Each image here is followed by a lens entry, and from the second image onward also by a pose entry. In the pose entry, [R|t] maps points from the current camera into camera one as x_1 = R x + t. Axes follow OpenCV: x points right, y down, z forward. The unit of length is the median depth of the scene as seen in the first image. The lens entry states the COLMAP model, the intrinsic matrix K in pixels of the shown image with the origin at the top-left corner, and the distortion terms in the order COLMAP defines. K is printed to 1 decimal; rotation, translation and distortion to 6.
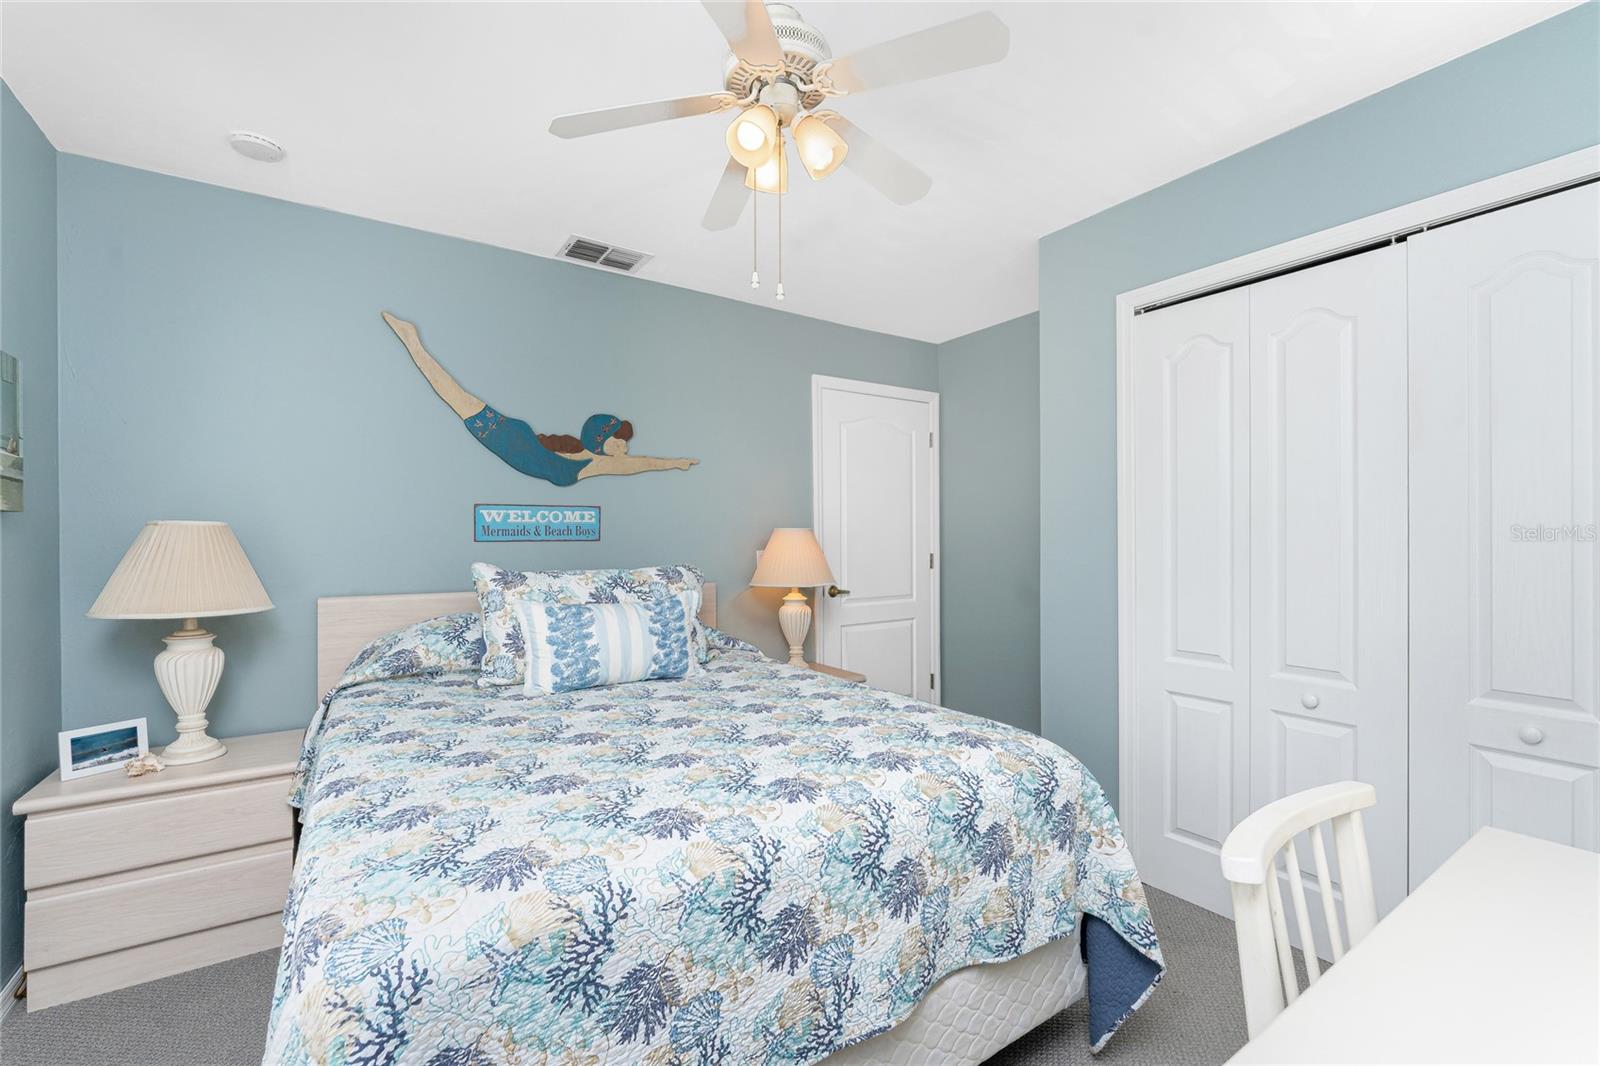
lens RADIAL K [[670.0, 0, 806.1], [0, 670.0, 530.8], [0, 0, 1]] dist [-0.002627, -0.000236]
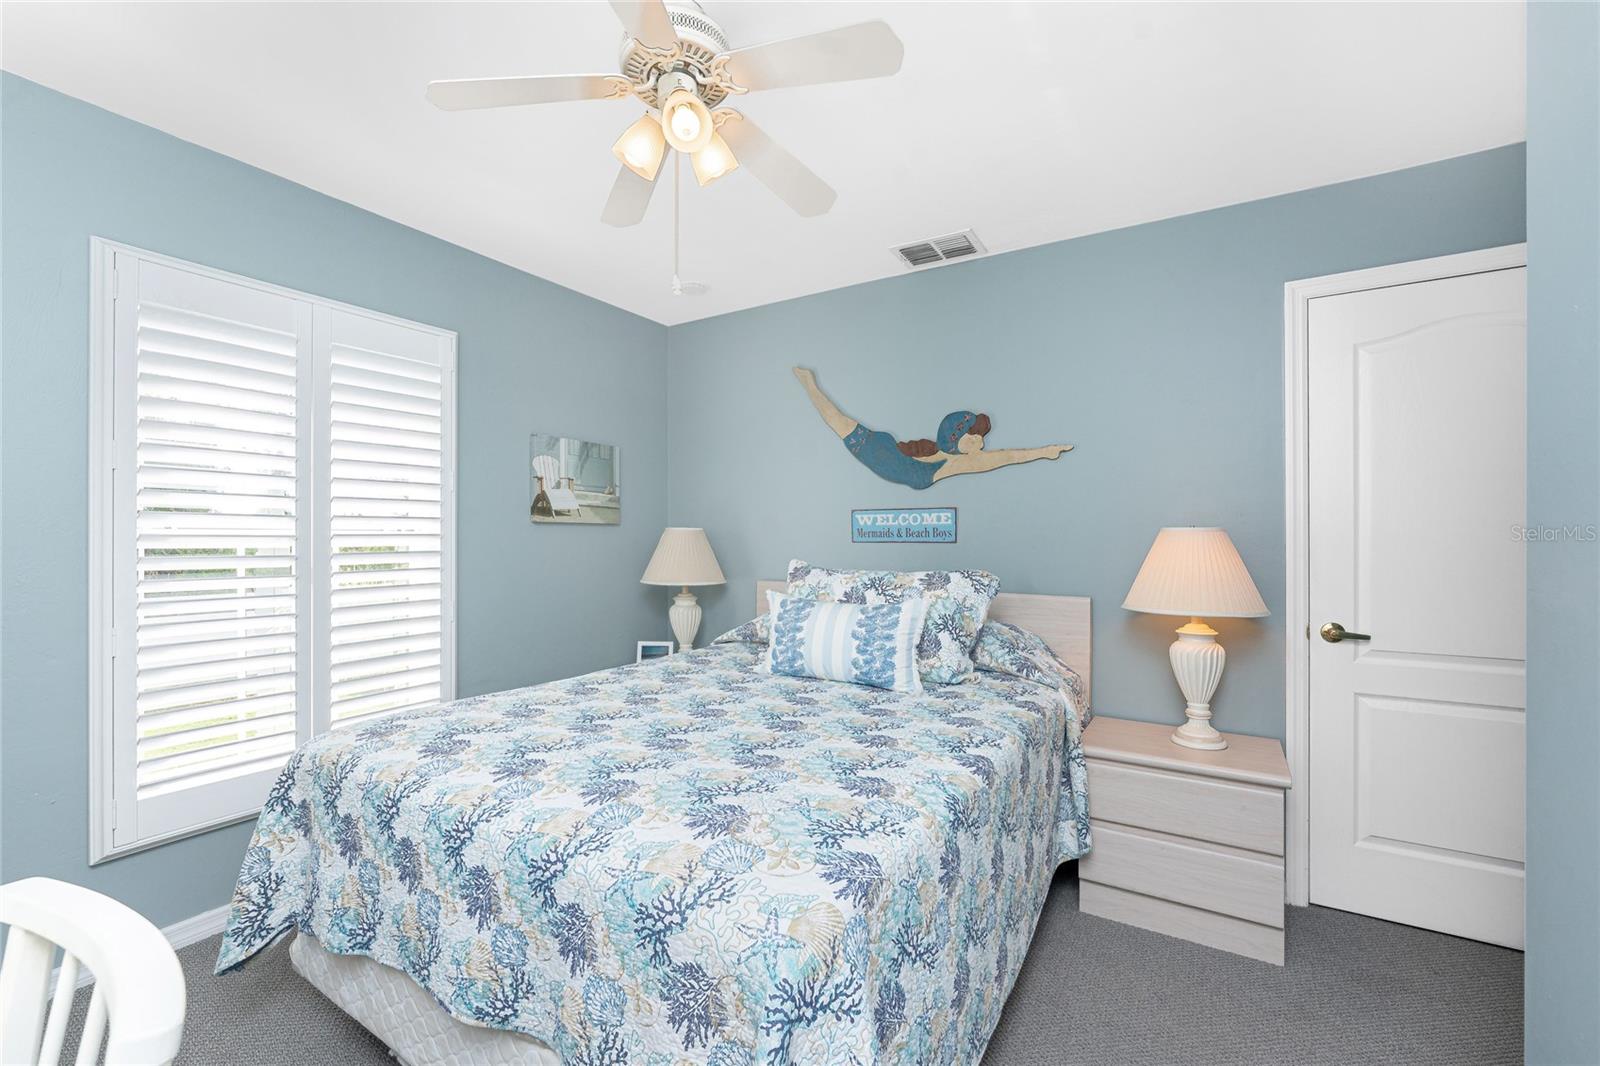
lens RADIAL K [[670.0, 0, 806.1], [0, 670.0, 530.8], [0, 0, 1]] dist [-0.002627, -0.000236]
pose [[0.410263, -0.005623, -0.911950, 0.529152], [0.001796, 0.999984, -0.005357, 0.002349], [0.911965, 0.000560, 0.410267, 0.441777]]
